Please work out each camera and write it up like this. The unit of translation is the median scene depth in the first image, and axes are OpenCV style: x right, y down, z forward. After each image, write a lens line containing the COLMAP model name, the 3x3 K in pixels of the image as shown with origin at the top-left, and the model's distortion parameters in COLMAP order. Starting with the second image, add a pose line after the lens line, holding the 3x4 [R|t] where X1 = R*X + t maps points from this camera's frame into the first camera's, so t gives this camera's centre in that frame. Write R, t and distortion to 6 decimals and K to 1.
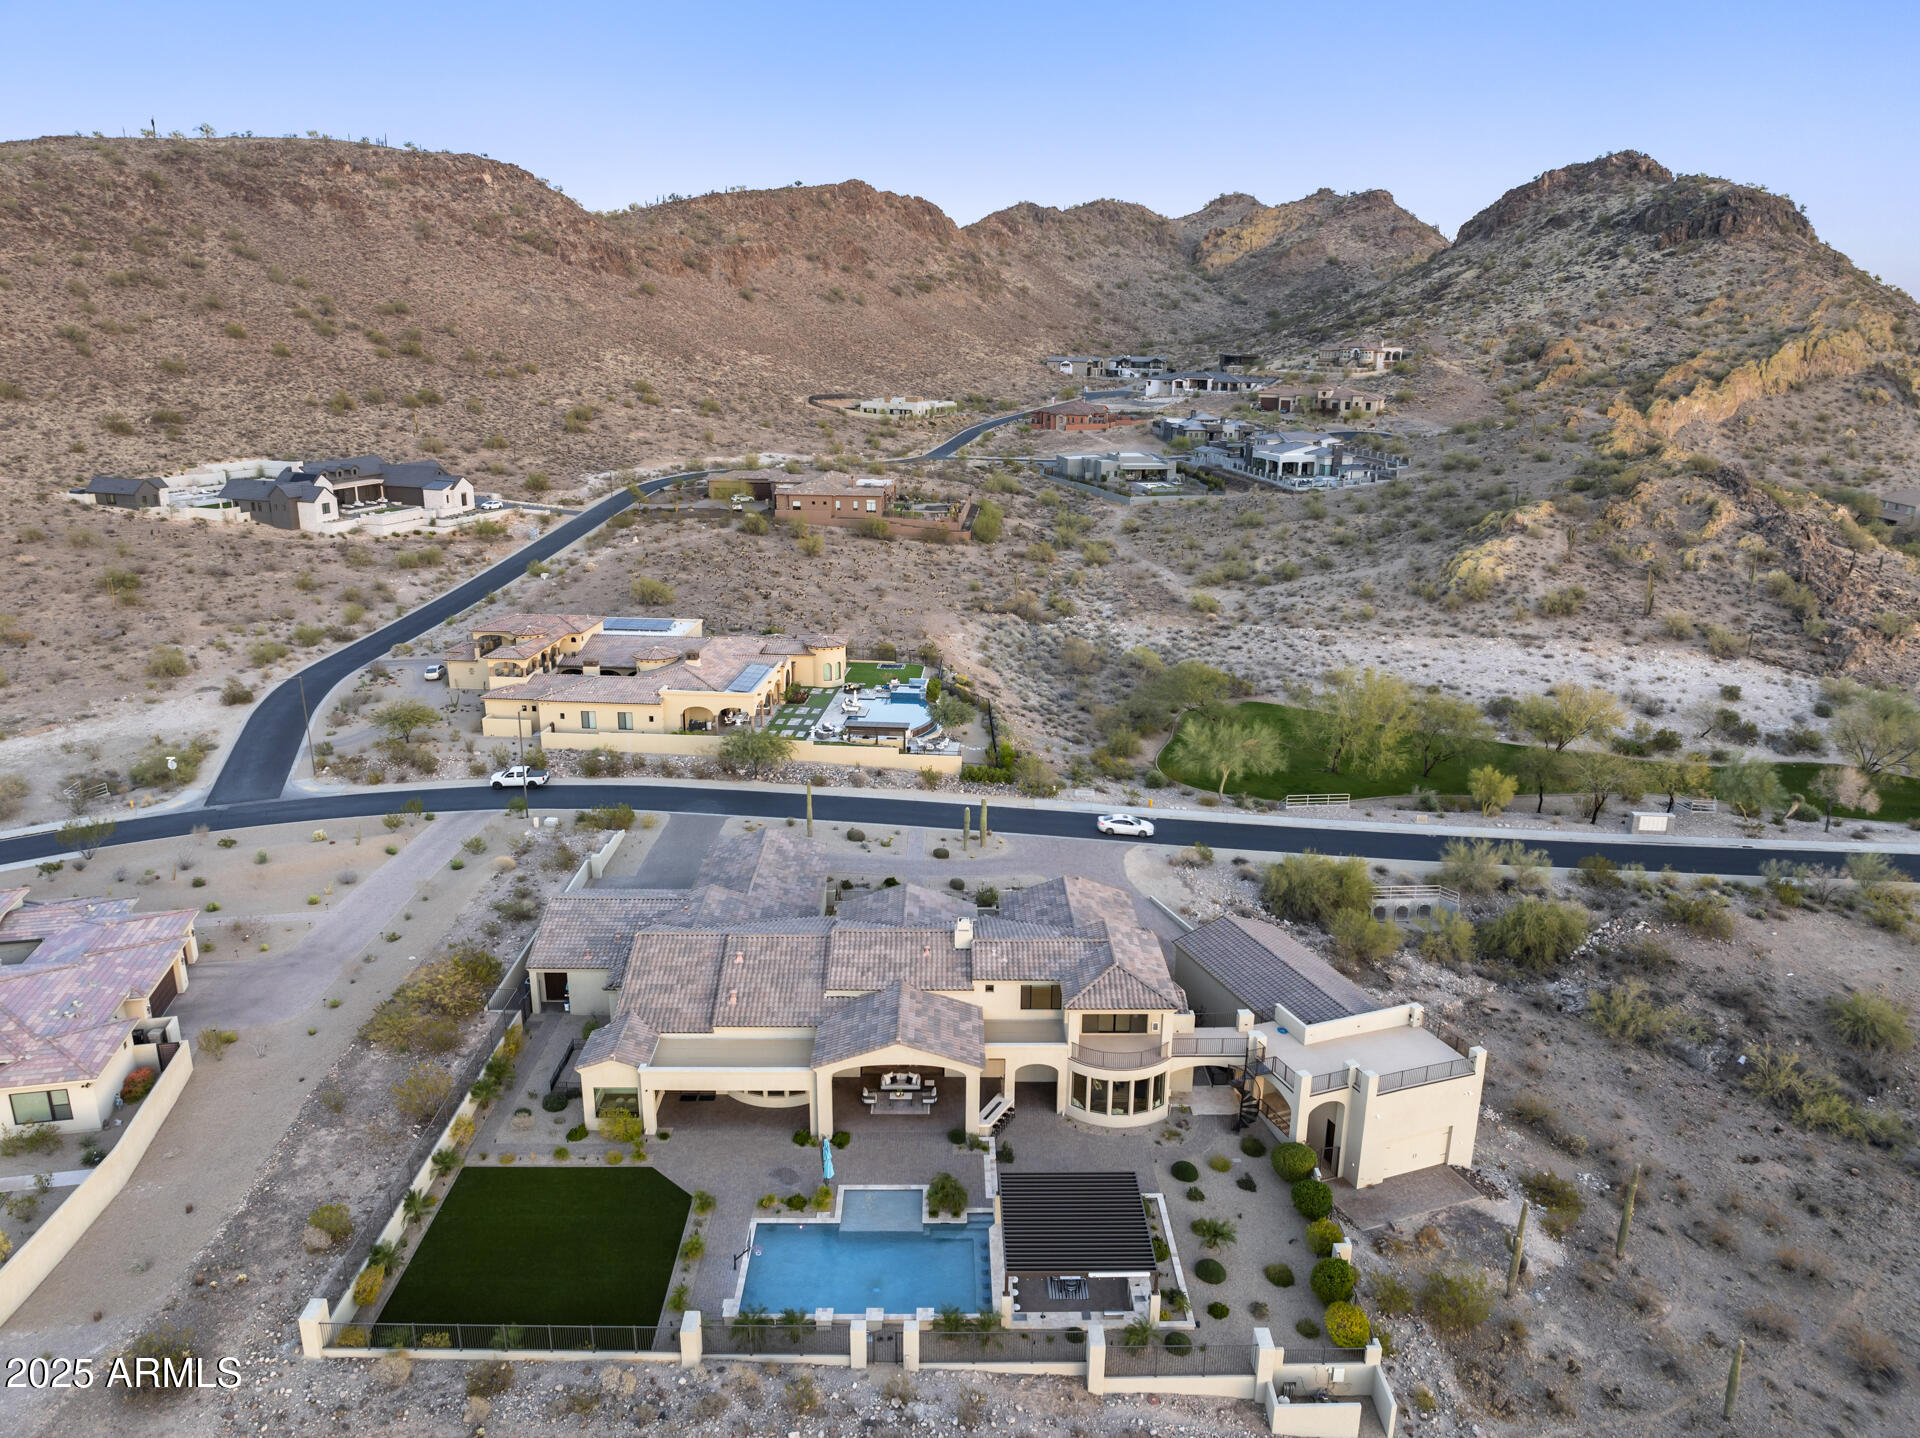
lens RADIAL K [[1355.1, 0, 967.3], [0, 1355.1, 702.3], [0, 0, 1]] dist [-0.042412, 0.008212]
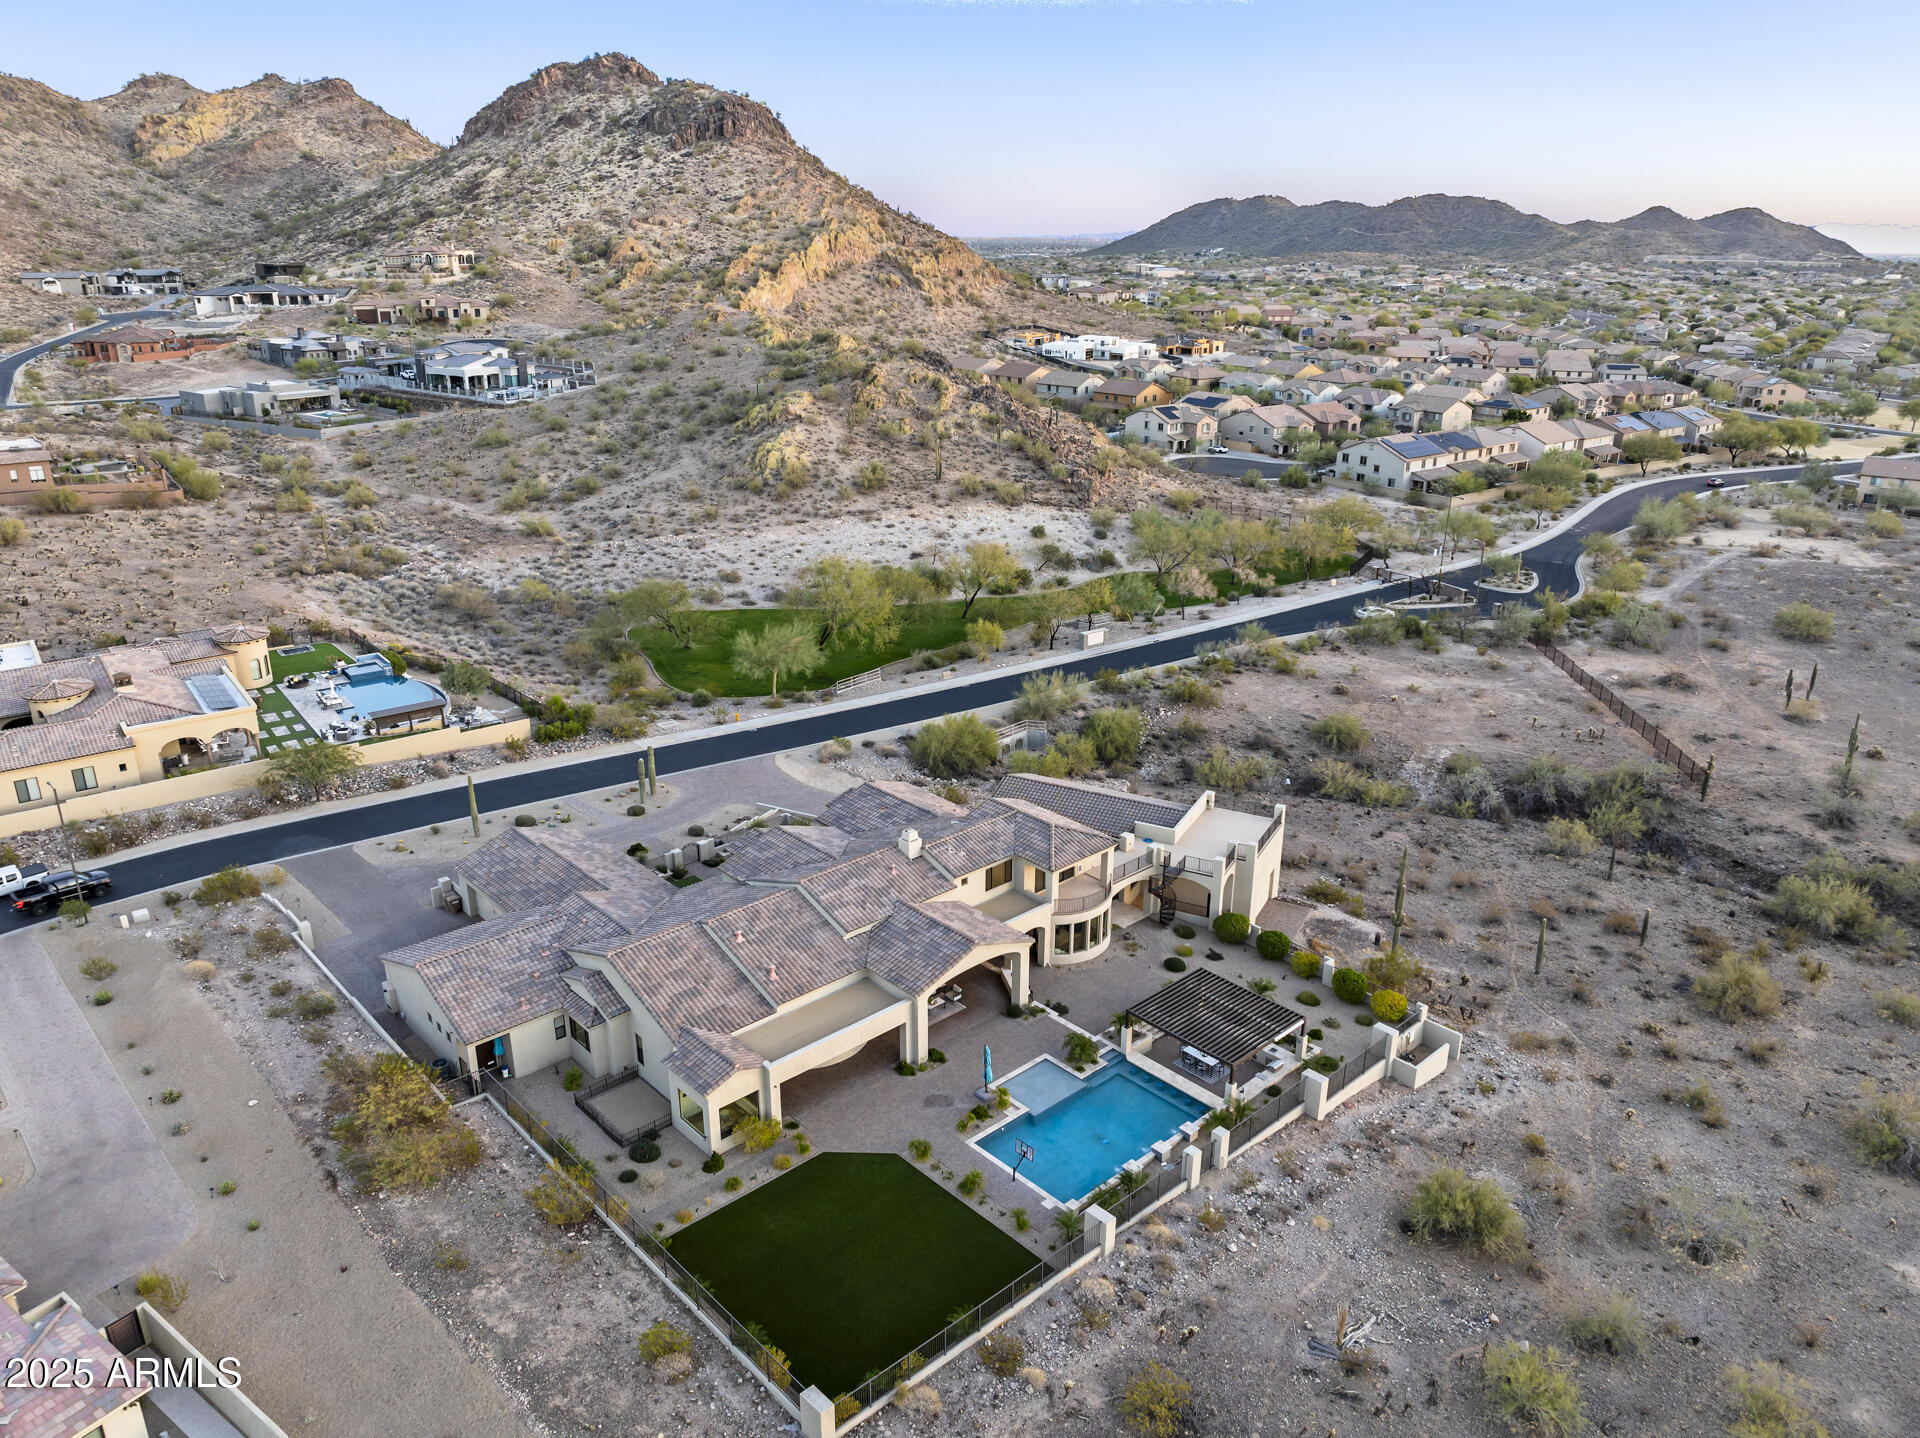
lens RADIAL K [[1355.1, 0, 967.3], [0, 1355.1, 702.3], [0, 0, 1]] dist [-0.042412, 0.008212]
pose [[0.743322, -0.226149, 0.629546, -0.110572], [0.180711, 0.974015, 0.136521, -0.013150], [-0.644062, 0.012287, 0.764875, 0.030185]]
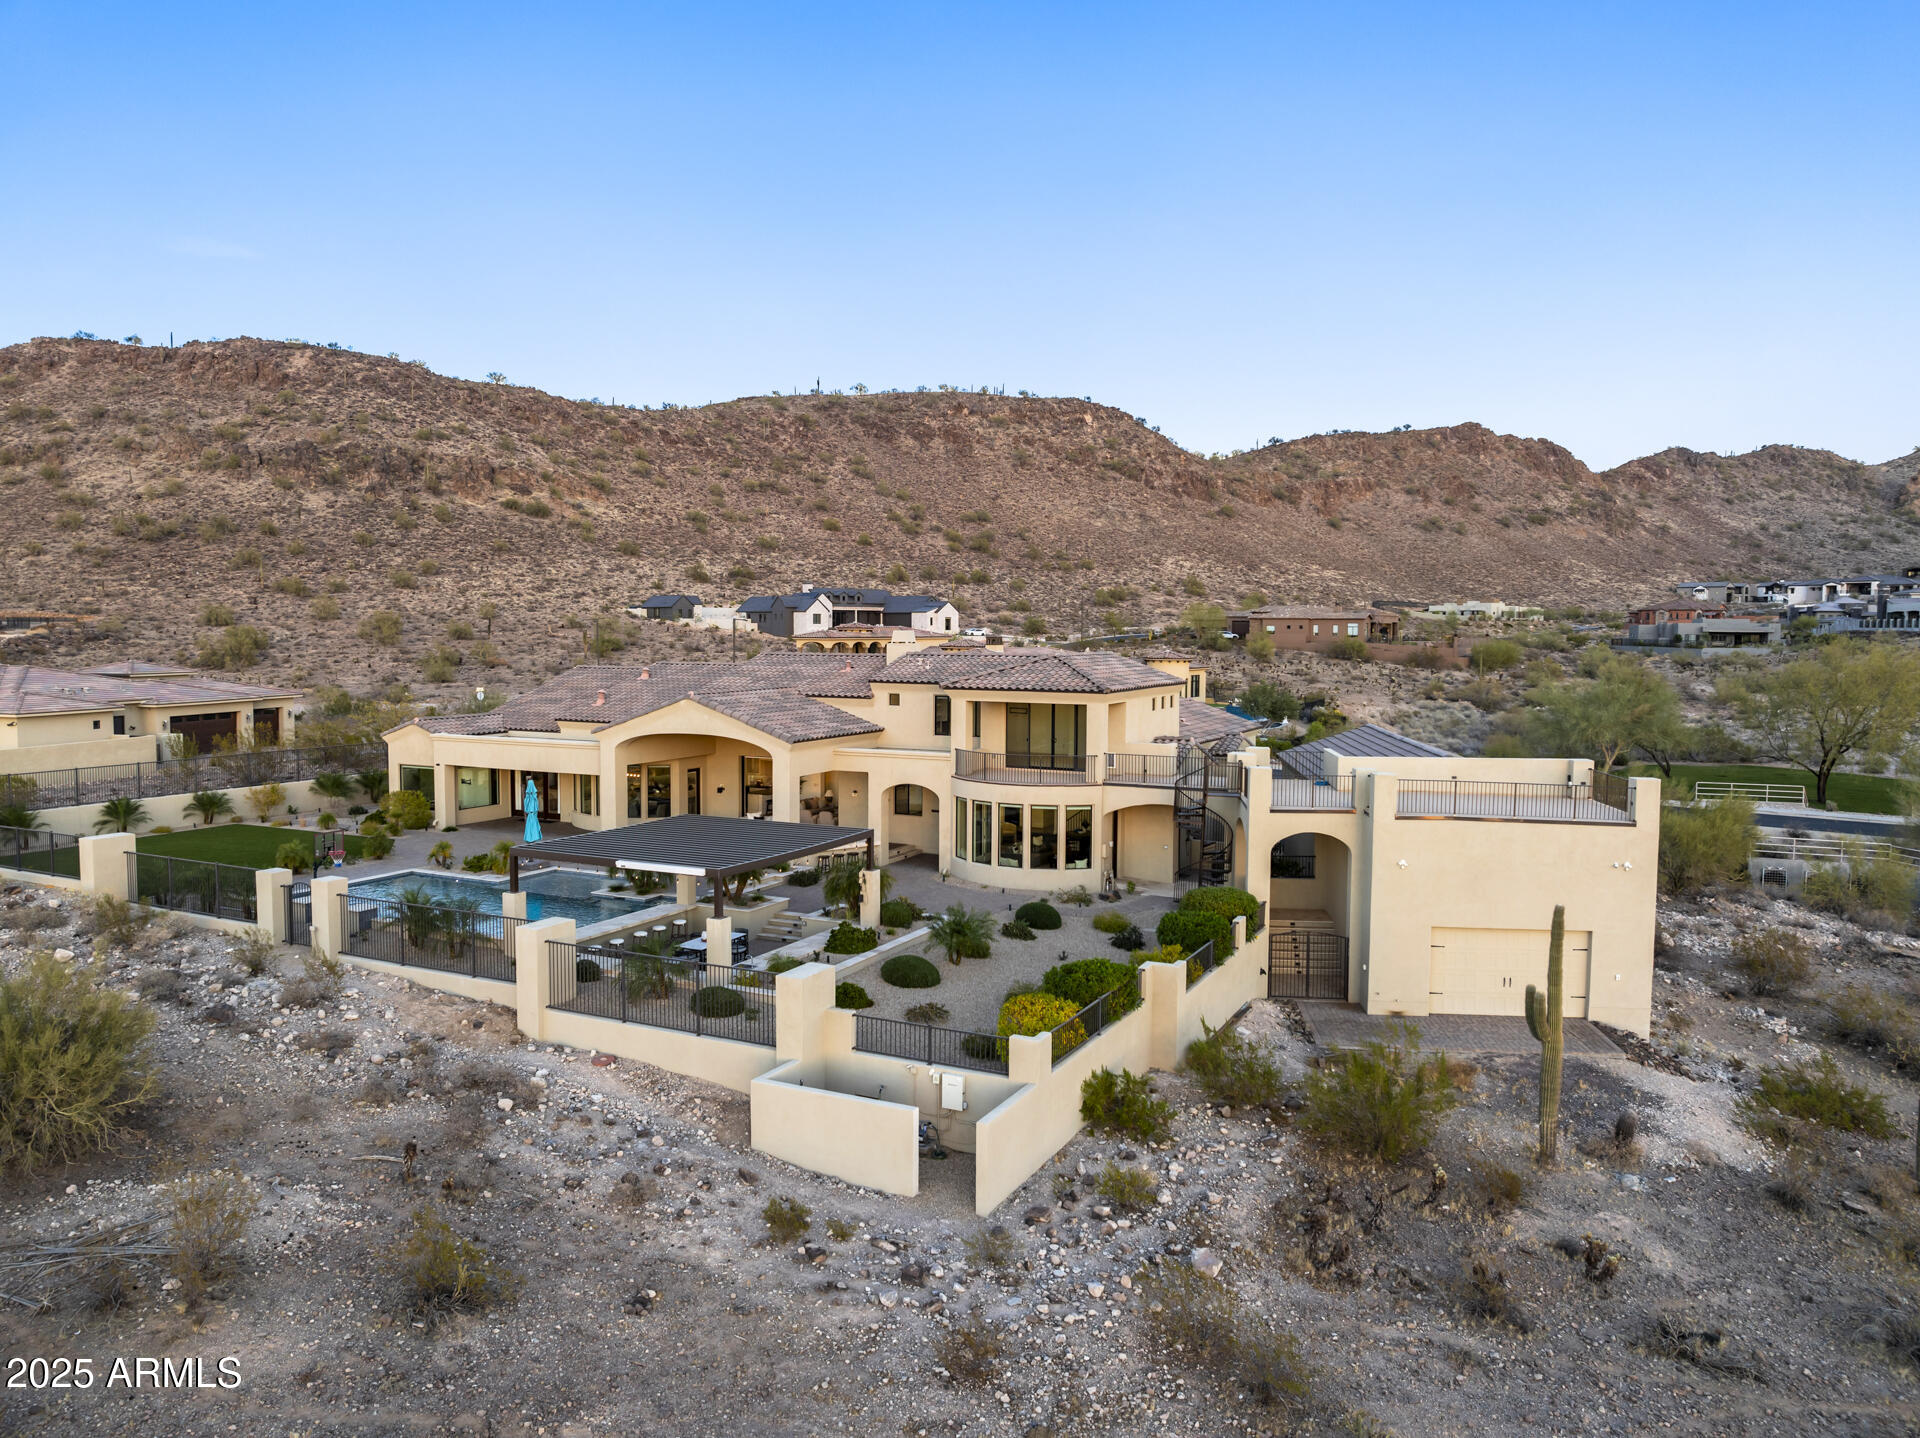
lens RADIAL K [[1348.8, 0, 965.8], [0, 1348.8, 711.9], [0, 0, 1]] dist [-0.037670, 0.005345]
pose [[0.889687, 0.022924, -0.455995, 0.063894], [-0.119133, 0.975796, -0.183383, 0.059728], [0.440754, 0.217478, 0.870884, 0.073759]]
